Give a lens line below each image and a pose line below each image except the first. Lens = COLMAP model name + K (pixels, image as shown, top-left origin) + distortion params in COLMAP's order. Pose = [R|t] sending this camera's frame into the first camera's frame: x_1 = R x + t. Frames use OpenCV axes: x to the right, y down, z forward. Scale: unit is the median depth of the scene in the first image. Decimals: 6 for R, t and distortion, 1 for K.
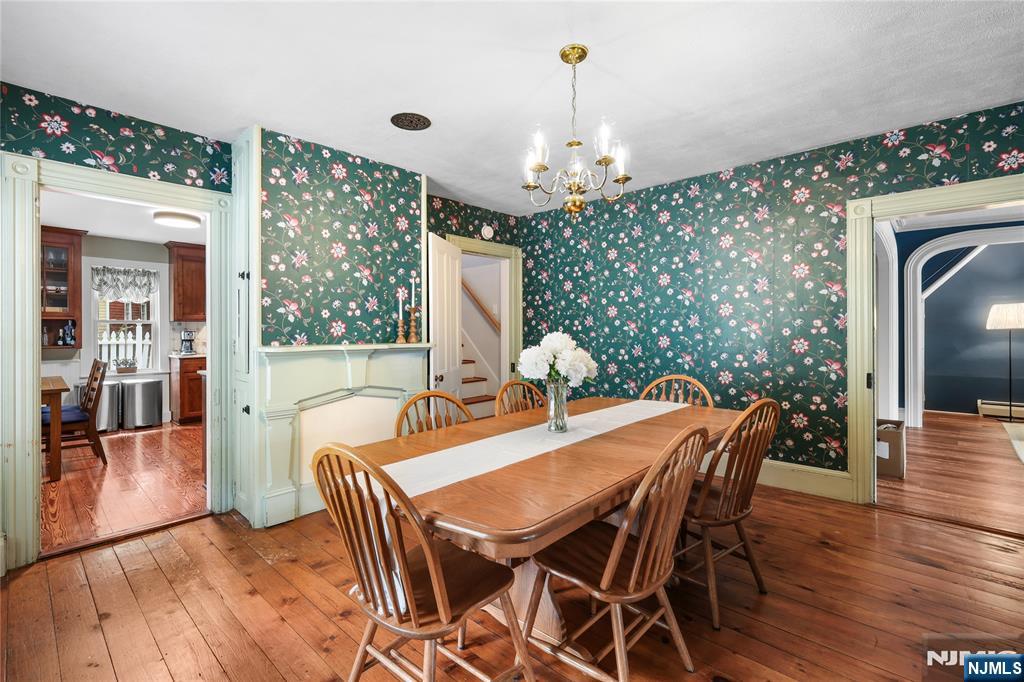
lens RADIAL K [[456.5, 0, 506.7], [0, 456.5, 332.0], [0, 0, 1]] dist [-0.000047, 0.000337]
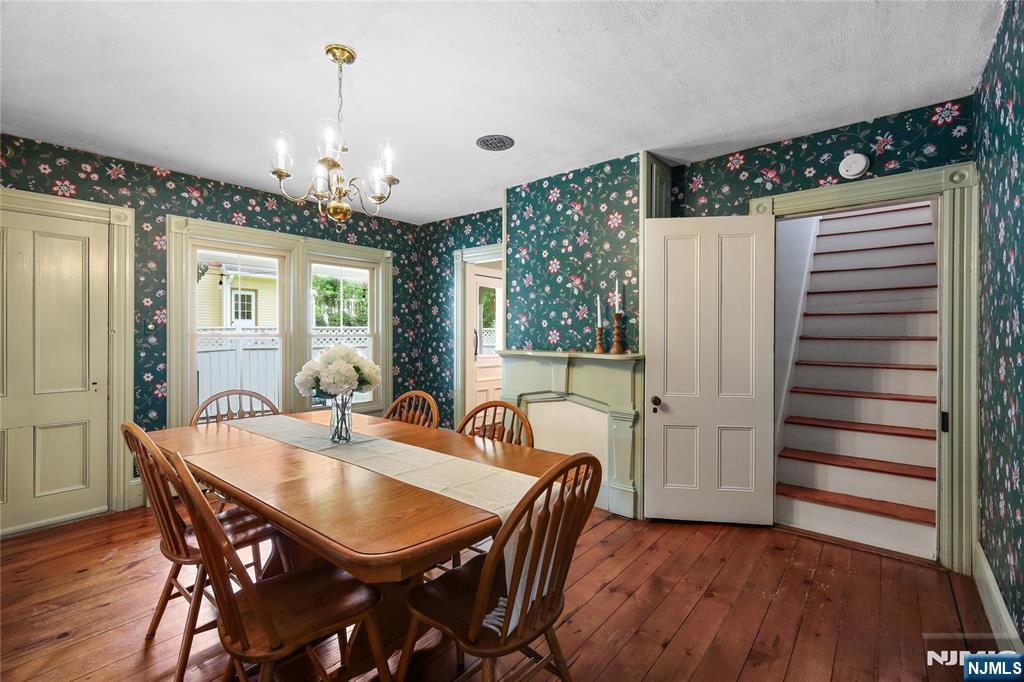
lens RADIAL K [[456.5, 0, 510.0], [0, 456.5, 337.4], [0, 0, 1]] dist [-0.000047, 0.000337]
pose [[0.063322, 0.007290, -0.997967, 0.697590], [-0.011517, 0.999912, 0.006574, -0.011026], [0.997927, 0.011077, 0.063401, 0.786106]]
